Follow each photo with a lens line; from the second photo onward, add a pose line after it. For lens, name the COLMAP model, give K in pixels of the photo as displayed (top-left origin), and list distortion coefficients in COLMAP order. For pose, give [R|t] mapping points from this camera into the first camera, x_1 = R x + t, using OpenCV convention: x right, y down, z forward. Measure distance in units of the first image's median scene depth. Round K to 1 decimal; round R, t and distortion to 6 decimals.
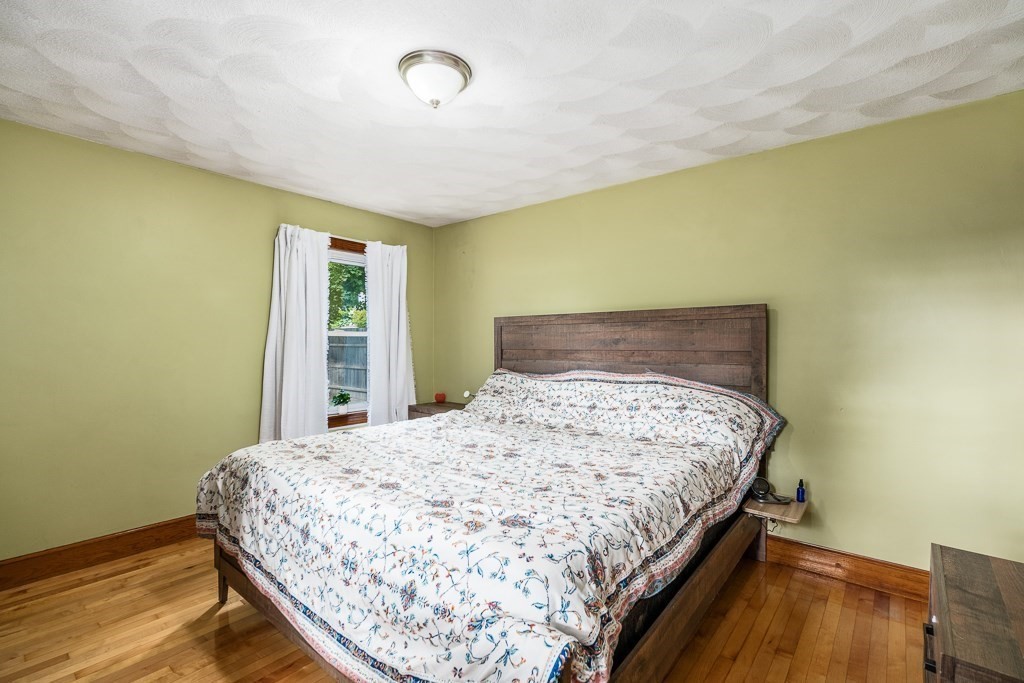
lens RADIAL K [[457.4, 0, 512.3], [0, 457.4, 357.3], [0, 0, 1]] dist [-0.000661, -0.000120]
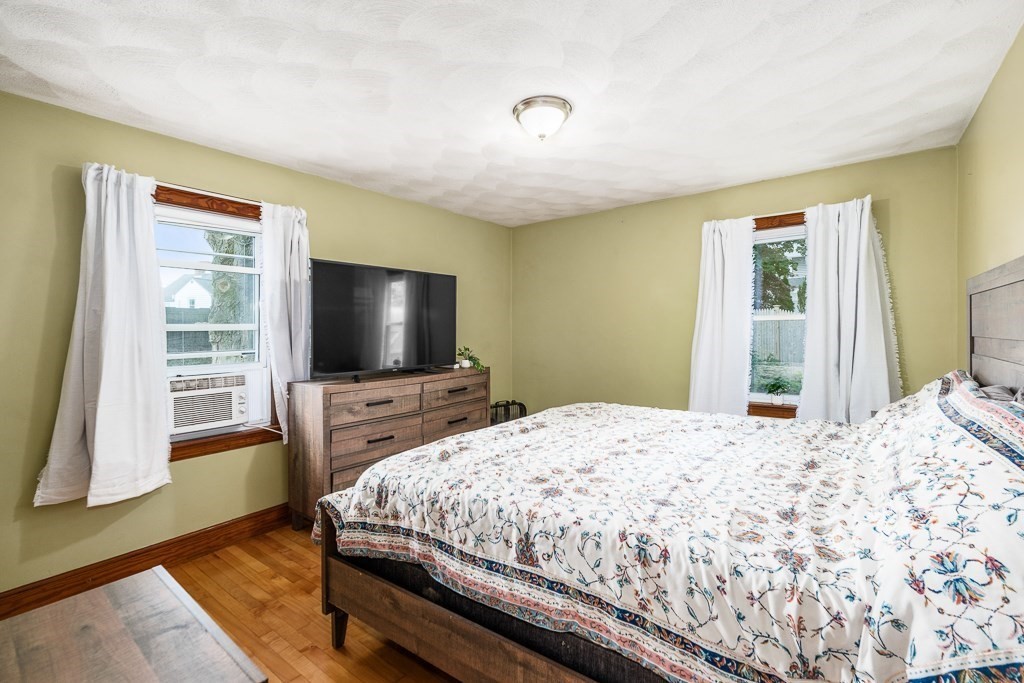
lens RADIAL K [[446.7, 0, 516.2], [0, 446.7, 332.2], [0, 0, 1]] dist [-0.000832, -0.000100]
pose [[0.053347, 0.003710, -0.998569, 0.702195], [-0.017459, 0.999844, 0.002782, -0.020881], [0.998423, 0.017285, 0.053403, 0.597394]]
